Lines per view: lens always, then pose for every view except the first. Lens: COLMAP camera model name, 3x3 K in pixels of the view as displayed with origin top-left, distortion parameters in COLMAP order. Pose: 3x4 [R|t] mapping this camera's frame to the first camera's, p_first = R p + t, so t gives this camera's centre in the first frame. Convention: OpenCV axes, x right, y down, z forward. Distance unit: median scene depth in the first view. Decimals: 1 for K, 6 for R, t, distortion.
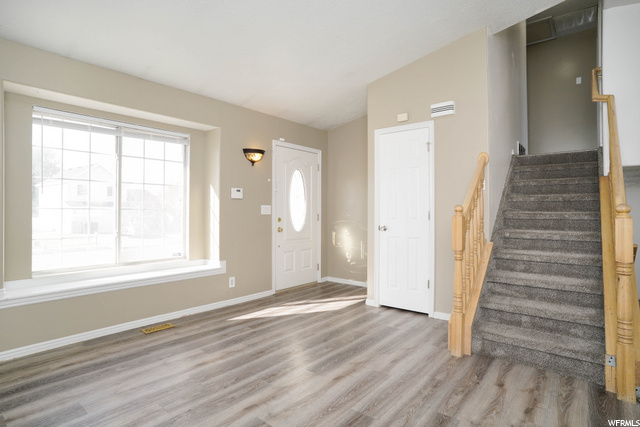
lens RADIAL K [[339.3, 0, 315.6], [0, 339.3, 213.5], [0, 0, 1]] dist [-0.073915, 0.040700]
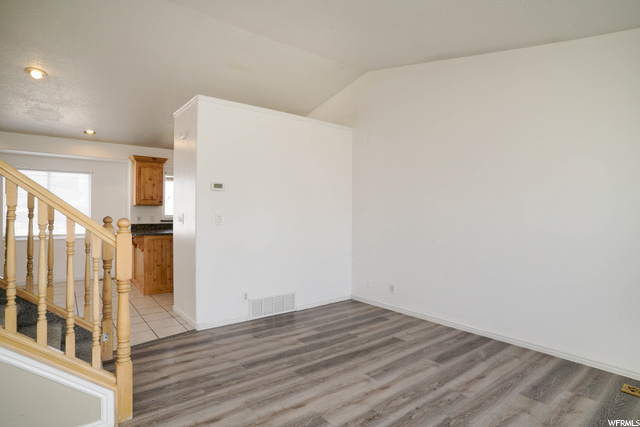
lens RADIAL K [[339.3, 0, 315.6], [0, 339.3, 213.5], [0, 0, 1]] dist [-0.073915, 0.040700]
pose [[-0.977081, -0.008306, 0.212705, -0.112960], [-0.006756, 0.999945, 0.008012, -0.033716], [-0.212759, 0.006391, -0.977084, 1.250290]]
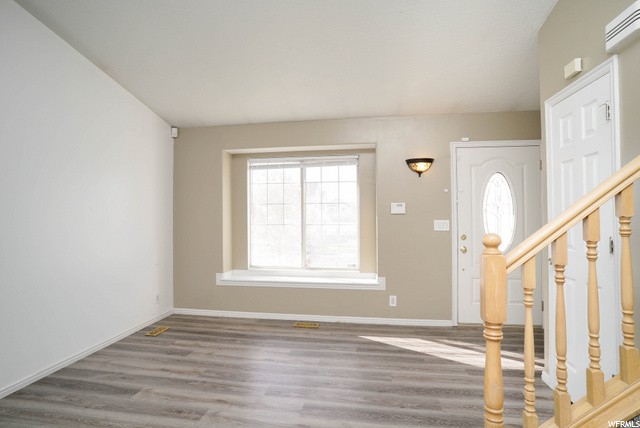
lens RADIAL K [[339.3, 0, 315.6], [0, 339.3, 214.0], [0, 0, 1]] dist [-0.073915, 0.040700]
pose [[0.506693, -0.010889, -0.862058, 0.559748], [0.000741, 0.999925, -0.012195, -0.038844], [0.862126, 0.005541, 0.506663, 0.383603]]
